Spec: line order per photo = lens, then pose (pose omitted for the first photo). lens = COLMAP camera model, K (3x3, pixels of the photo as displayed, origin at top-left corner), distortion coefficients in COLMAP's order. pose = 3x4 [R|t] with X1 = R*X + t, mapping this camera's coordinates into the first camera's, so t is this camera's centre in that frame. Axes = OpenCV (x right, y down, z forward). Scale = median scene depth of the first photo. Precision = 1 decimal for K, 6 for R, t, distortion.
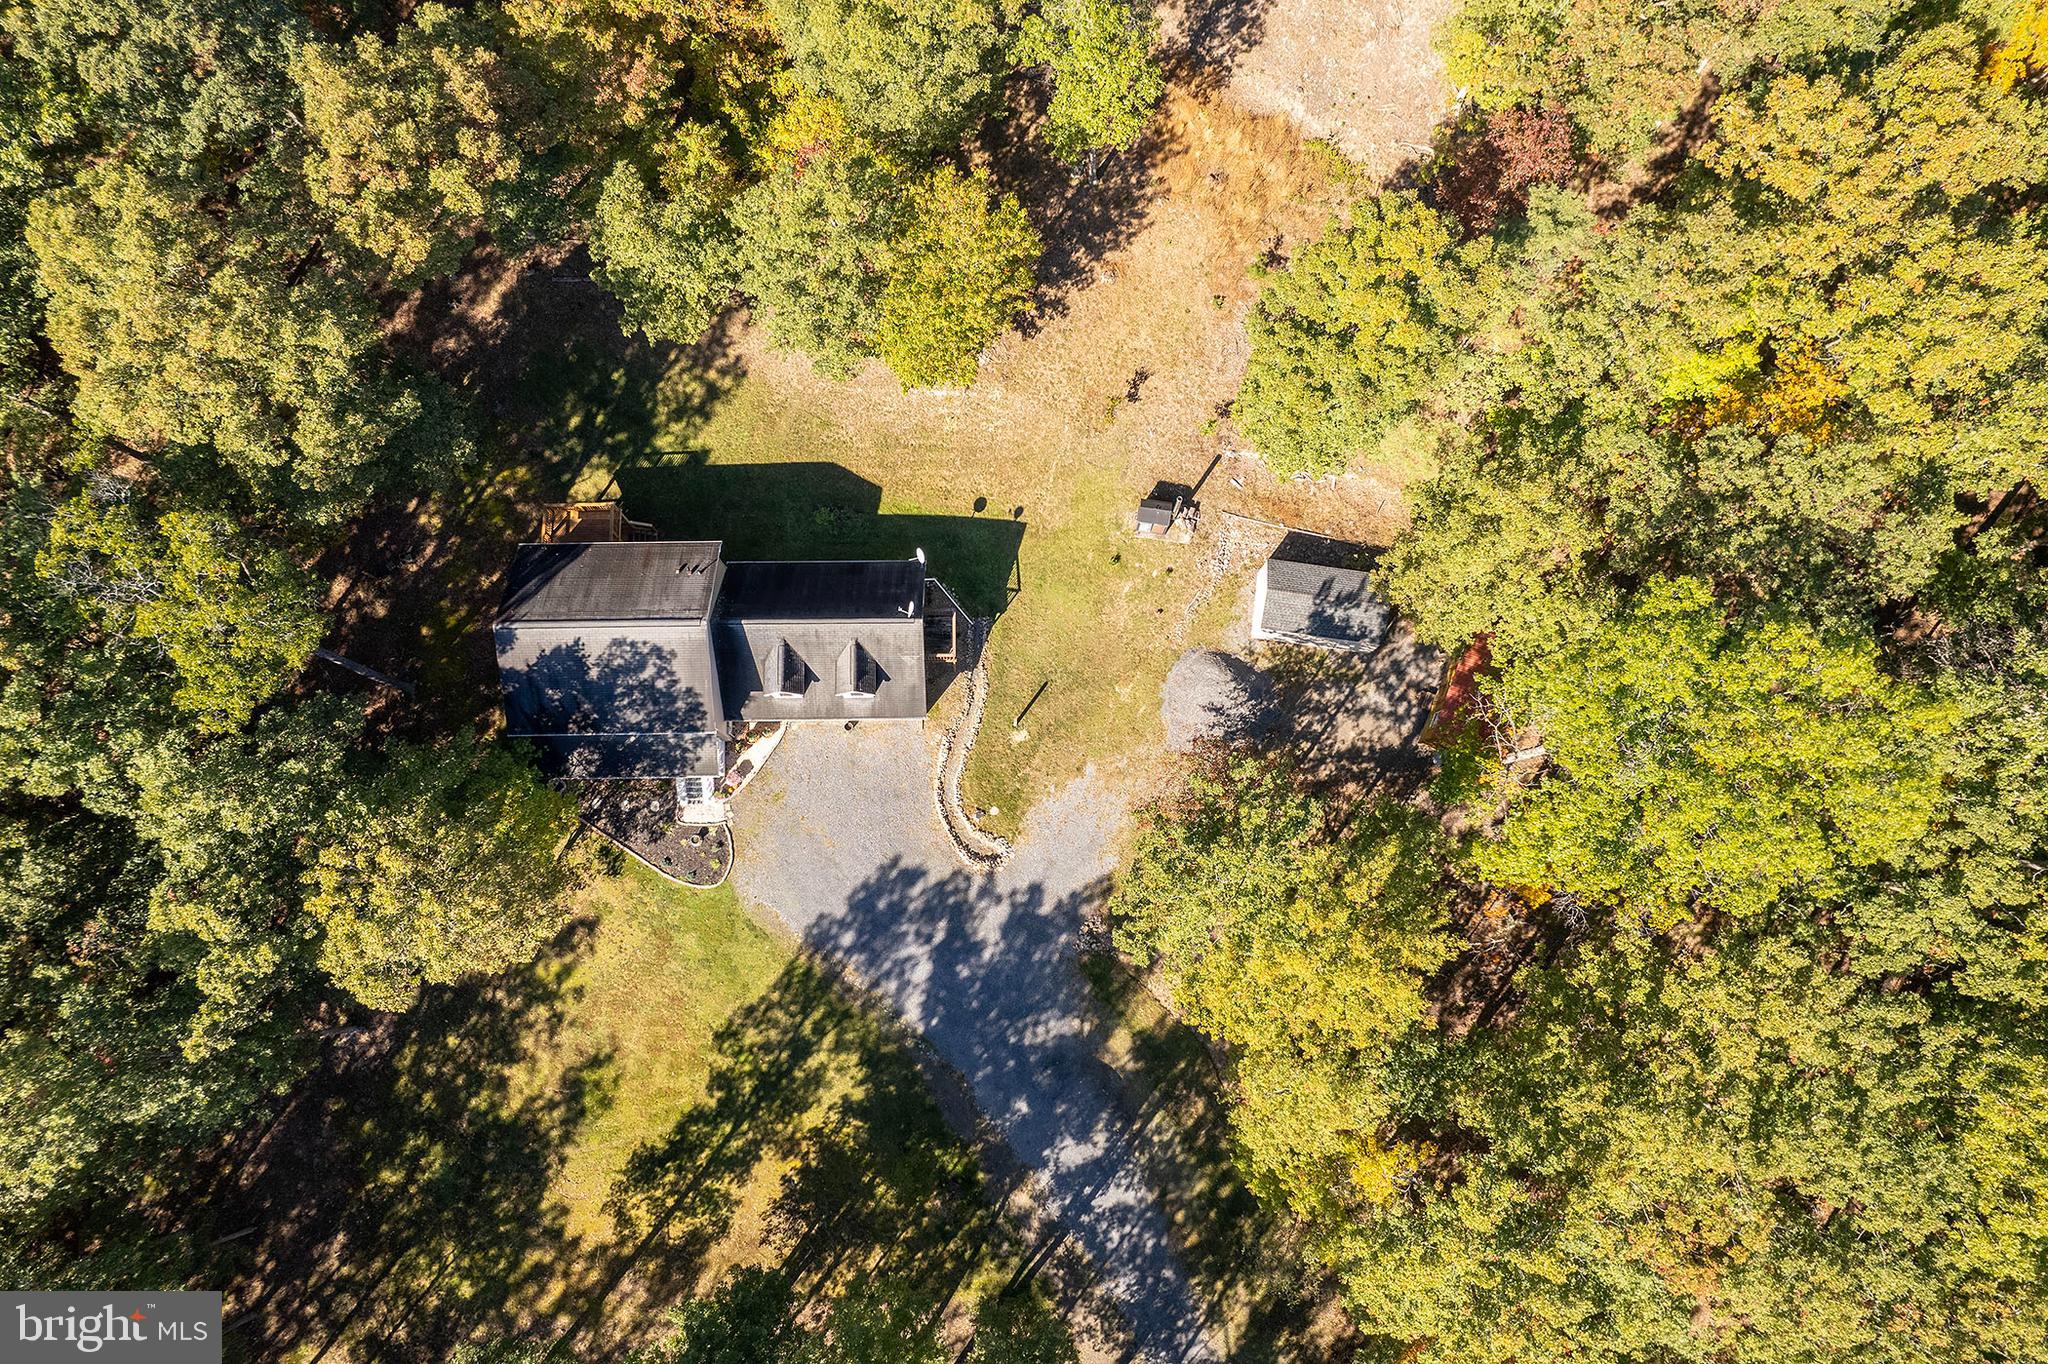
lens RADIAL K [[1319.6, 0, 1018.3], [0, 1319.6, 687.4], [0, 0, 1]] dist [-0.069222, 0.057280]
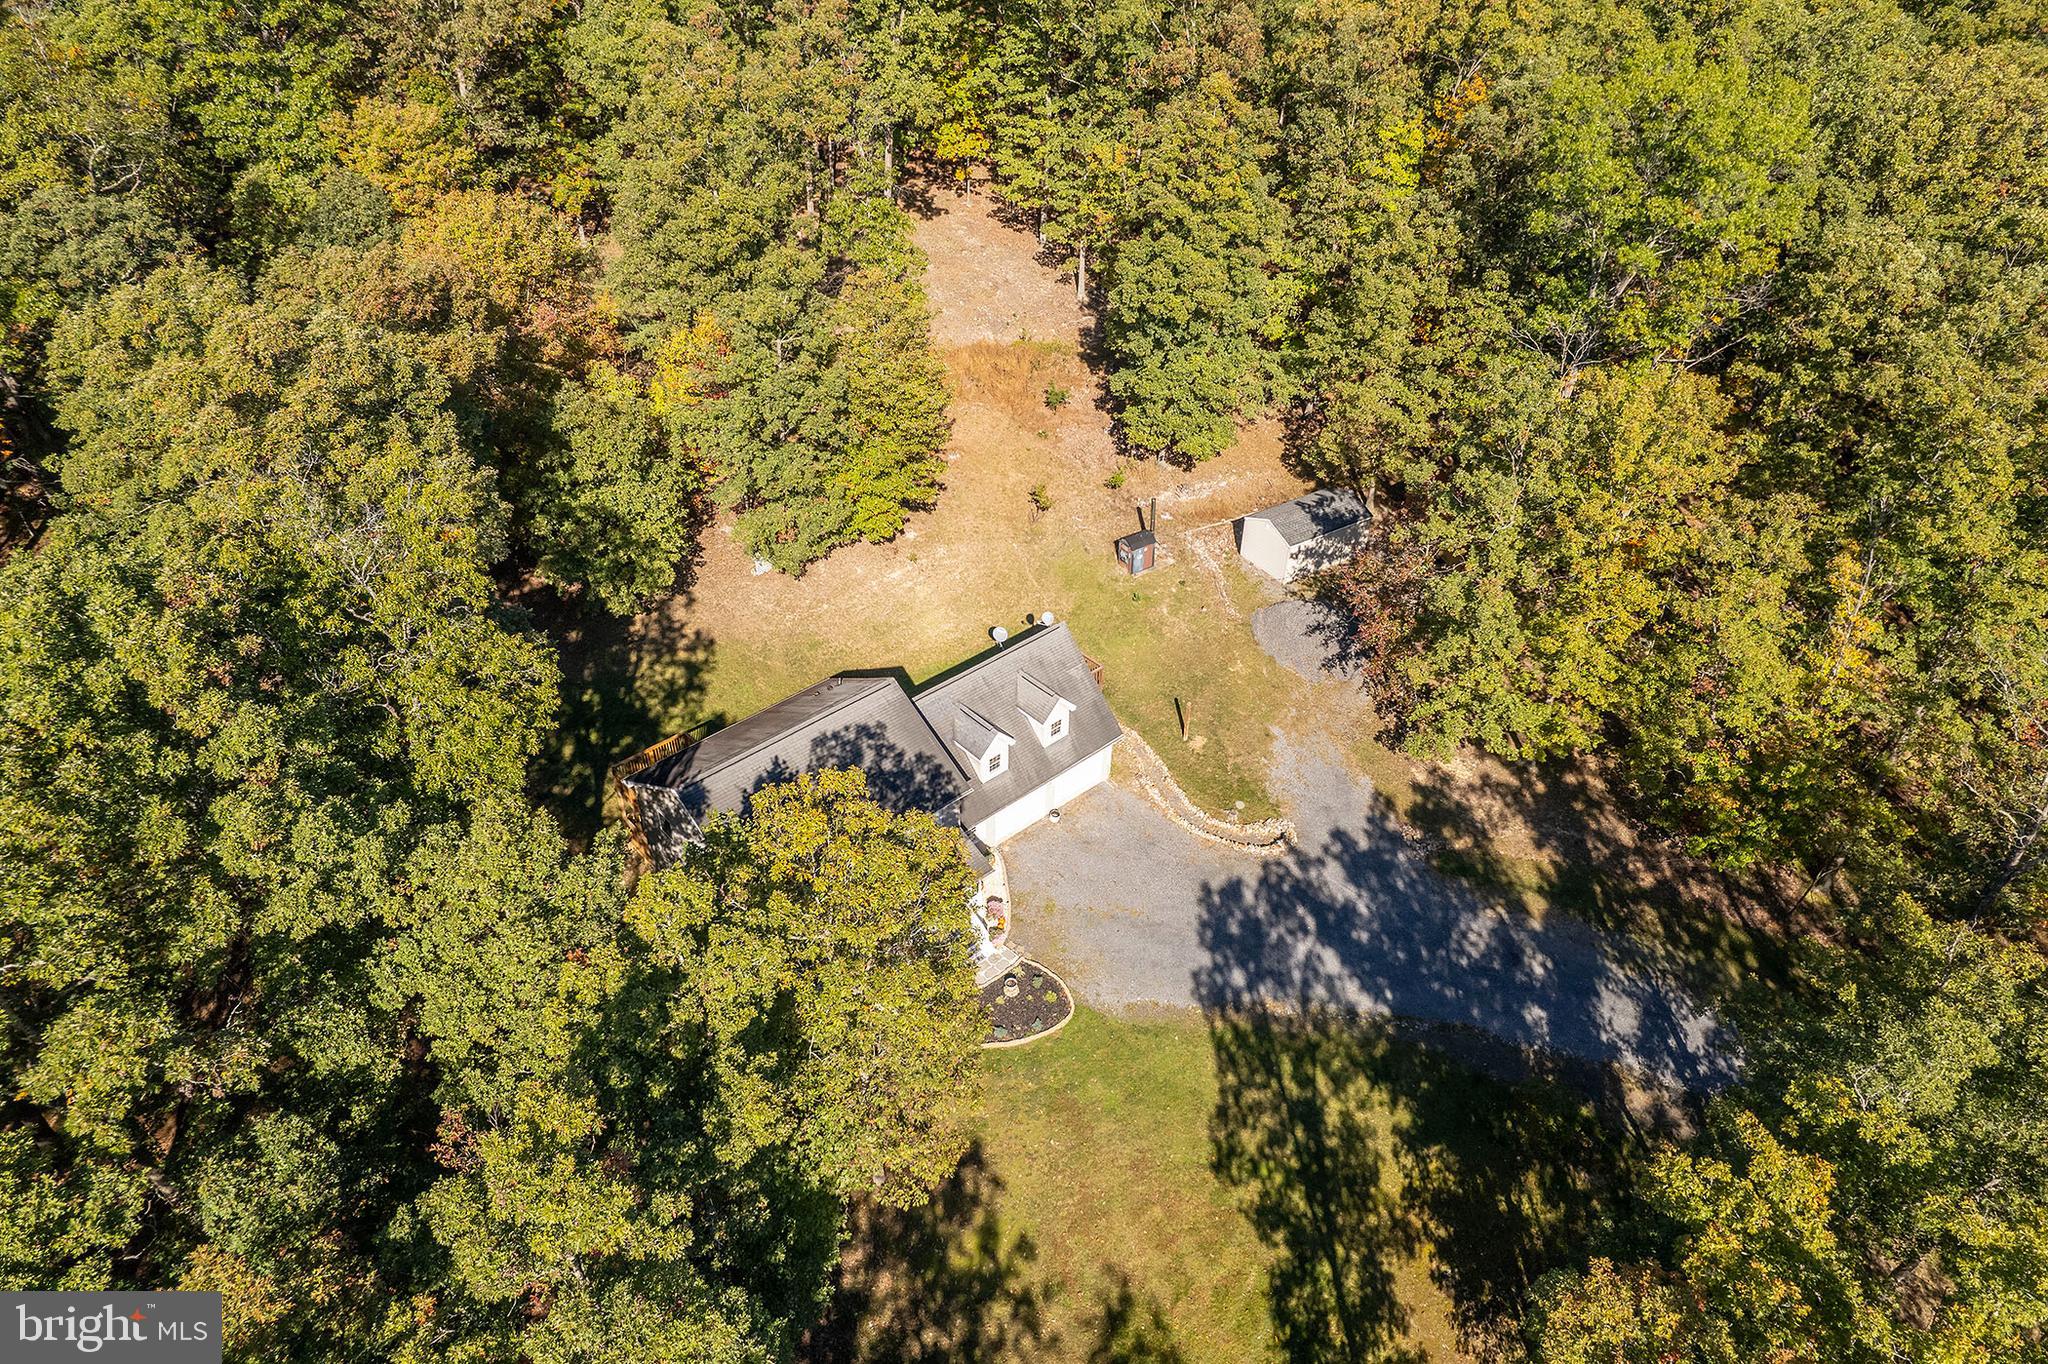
lens RADIAL K [[1313.3, 0, 1024.0], [0, 1313.3, 682.0], [0, 0, 1]] dist [-0.051580, 0.032181]
pose [[0.751186, -0.413633, 0.514419, -0.551073], [0.648693, 0.606782, -0.459362, 0.358128], [-0.122133, 0.678766, 0.724127, 0.336344]]
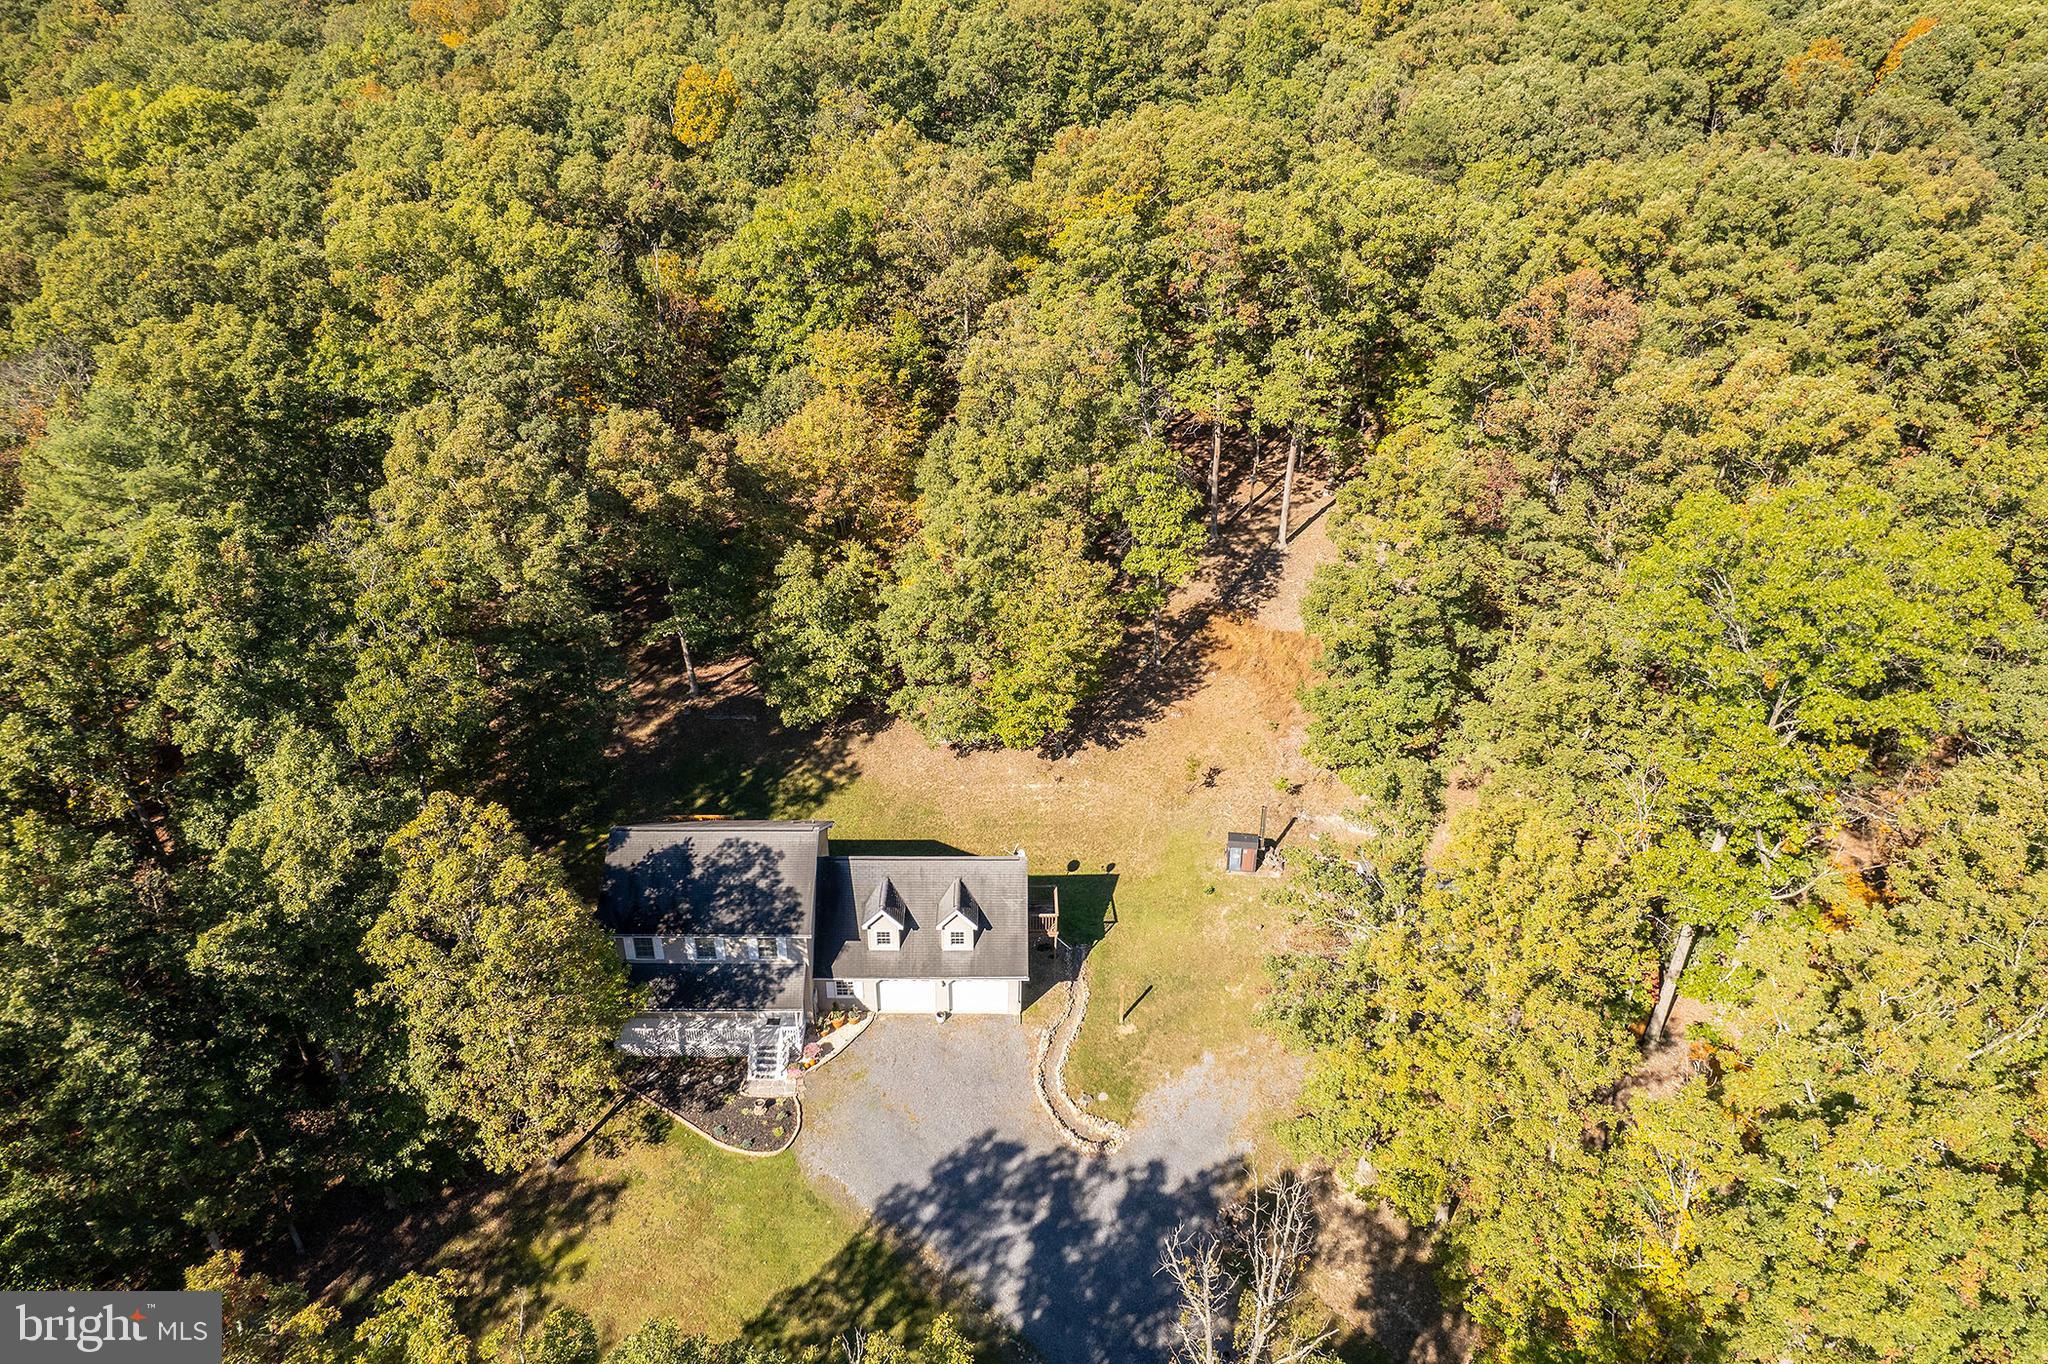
lens RADIAL K [[1313.3, 0, 1024.0], [0, 1313.3, 682.0], [0, 0, 1]] dist [-0.051580, 0.032181]
pose [[0.999923, -0.010145, -0.007140, -0.061886], [0.000809, 0.627629, -0.778512, 0.607562], [0.012379, 0.778447, 0.627589, 0.244705]]
